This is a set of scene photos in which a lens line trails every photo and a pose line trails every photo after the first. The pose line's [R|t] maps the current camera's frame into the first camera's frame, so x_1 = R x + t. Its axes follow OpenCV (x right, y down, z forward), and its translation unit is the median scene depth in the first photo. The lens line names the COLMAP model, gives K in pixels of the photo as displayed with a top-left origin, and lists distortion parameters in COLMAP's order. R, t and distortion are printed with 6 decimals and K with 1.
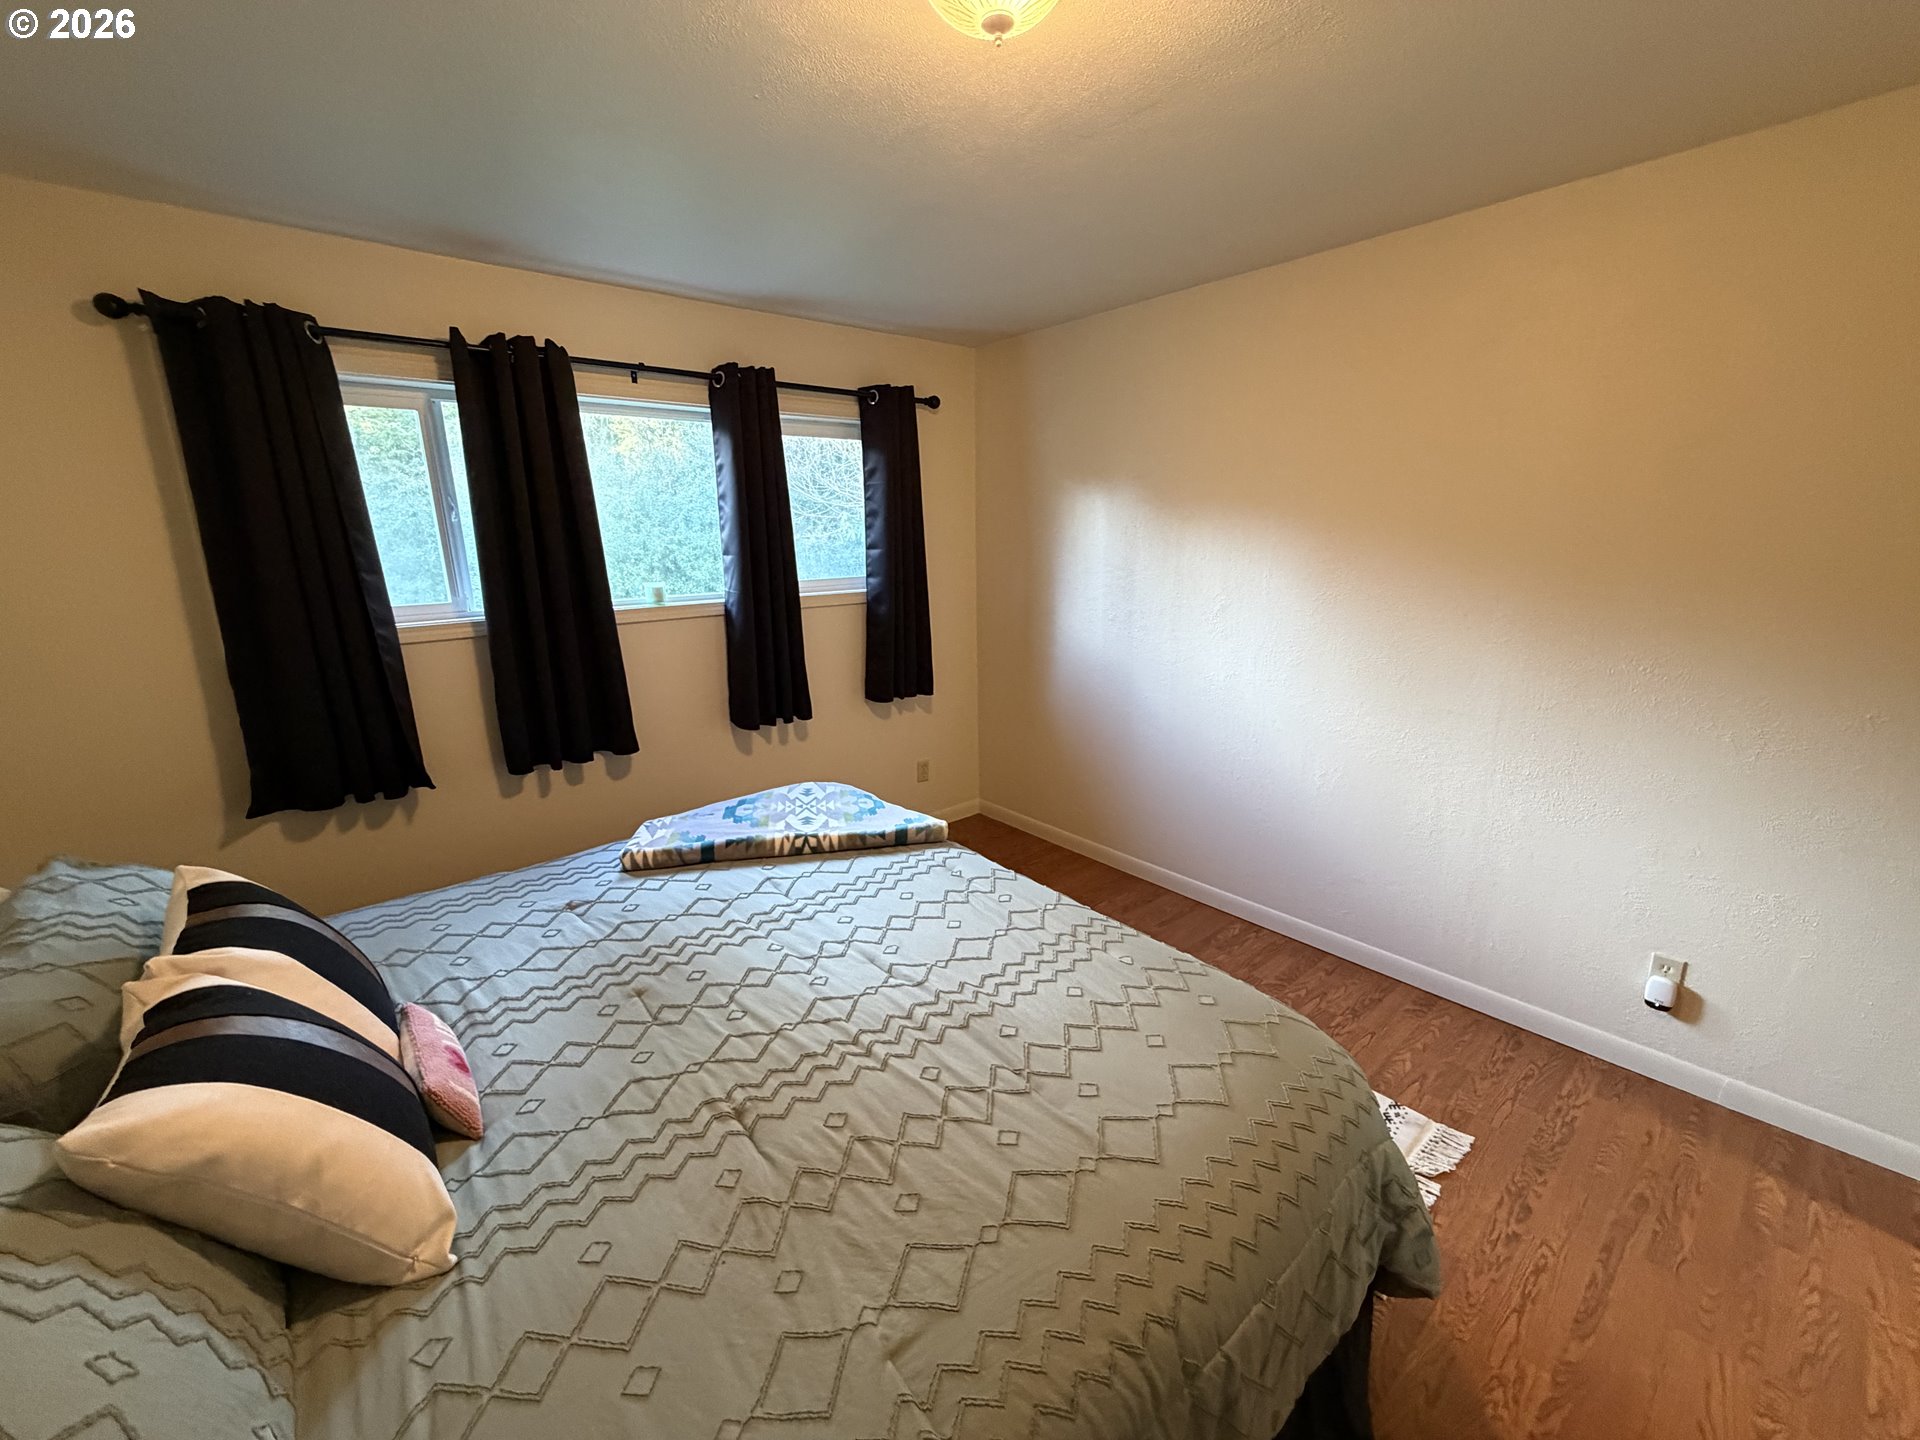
lens RADIAL K [[766.1, 0, 946.6], [0, 766.1, 722.0], [0, 0, 1]] dist [-0.005187, -0.000580]
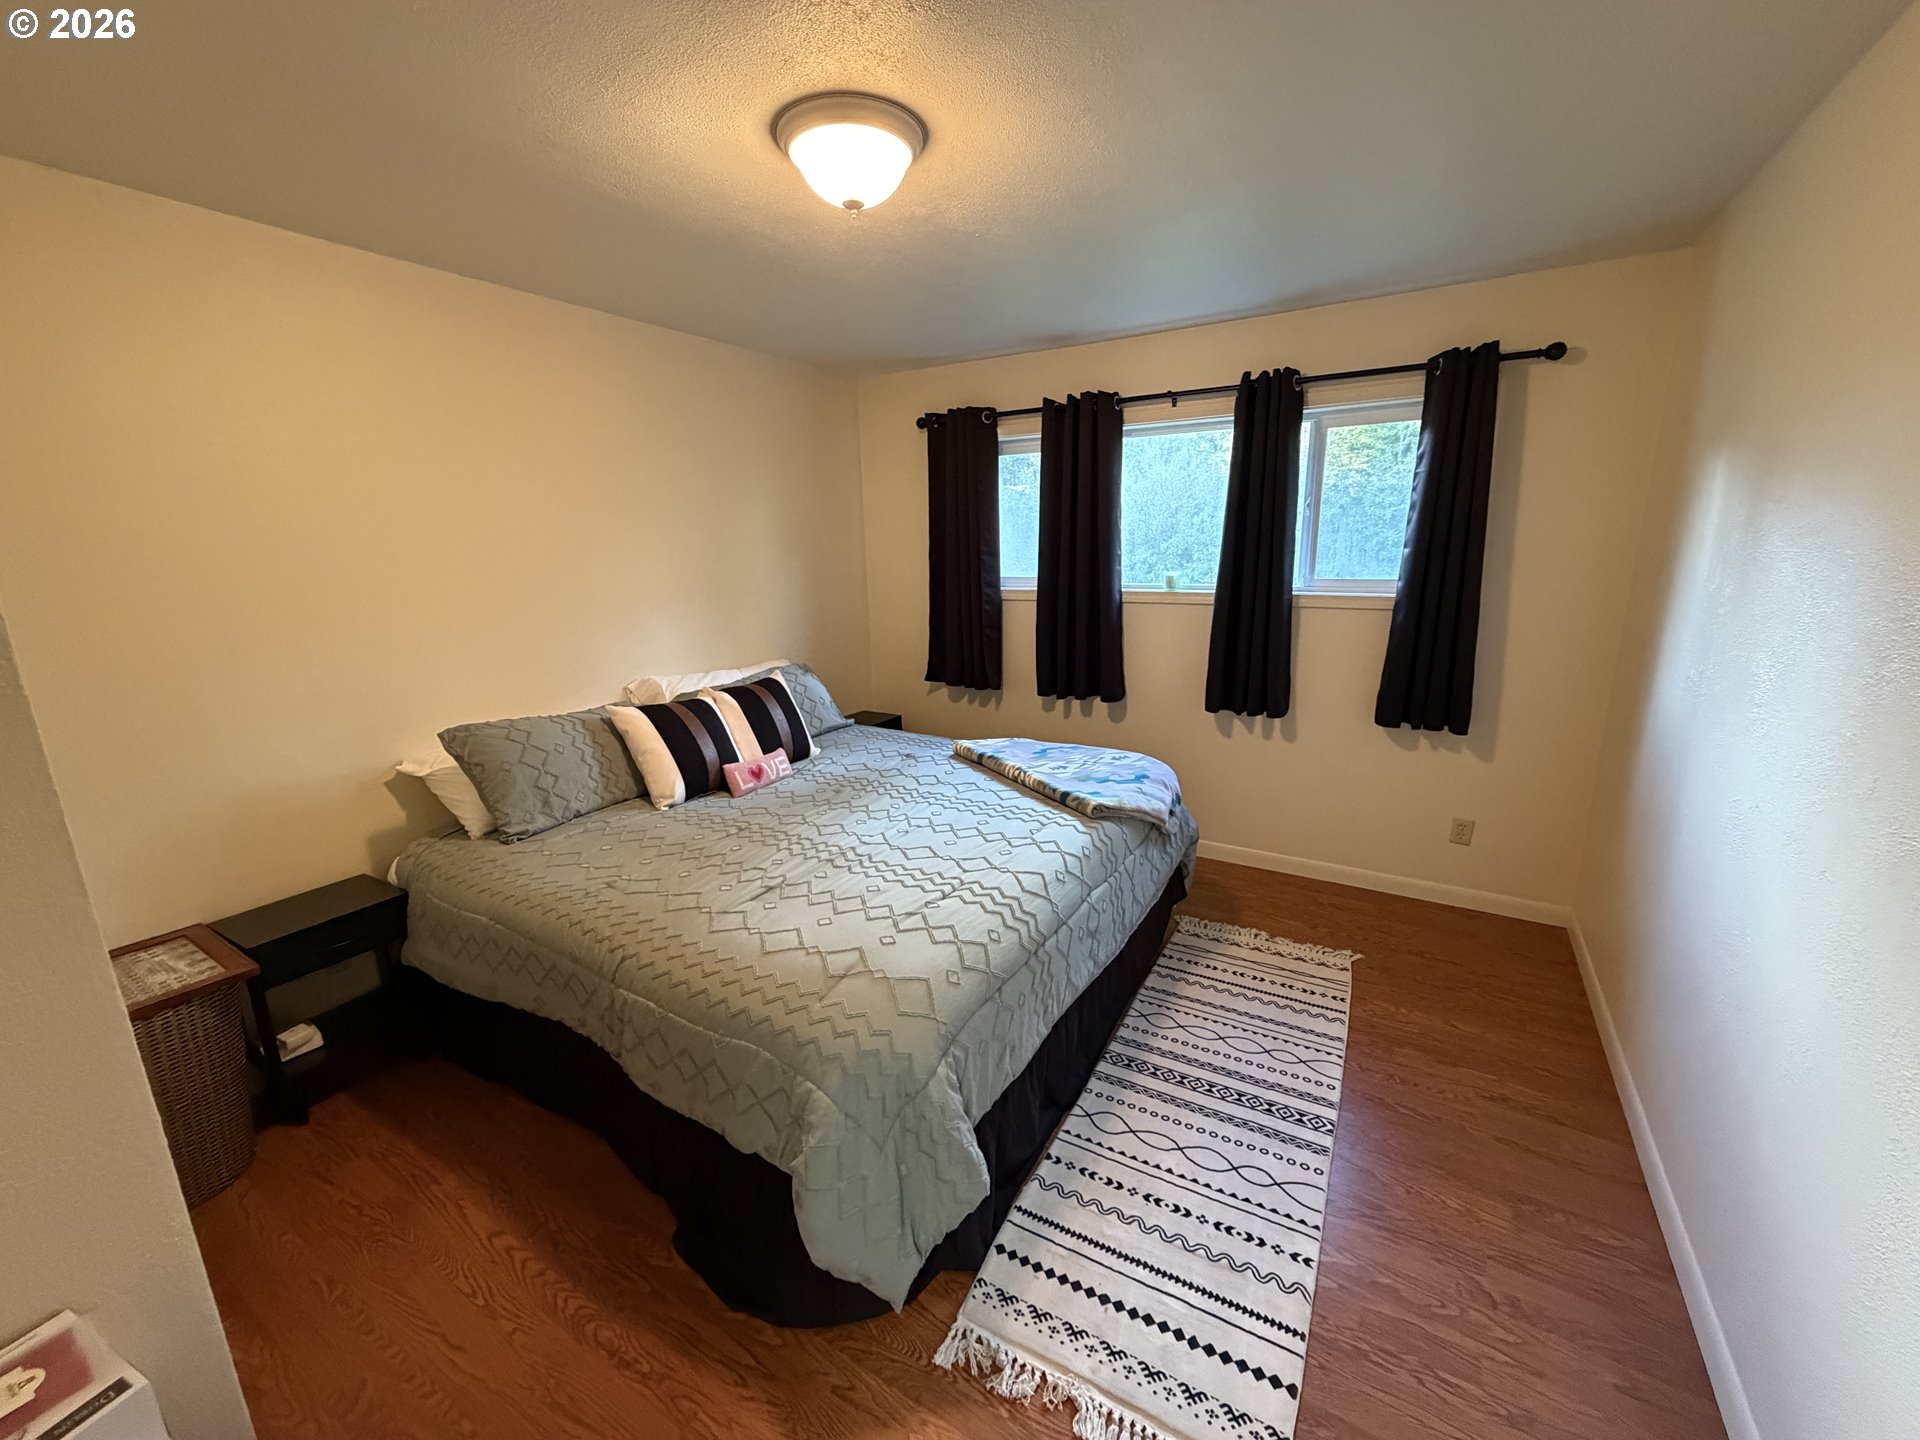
lens RADIAL K [[766.1, 0, 967.6], [0, 766.1, 722.7], [0, 0, 1]] dist [-0.005187, -0.000580]
pose [[0.312178, 0.232359, -0.921170, 0.720617], [-0.213625, 0.961966, 0.170254, -0.096293], [0.925694, 0.143635, 0.349942, 0.339215]]
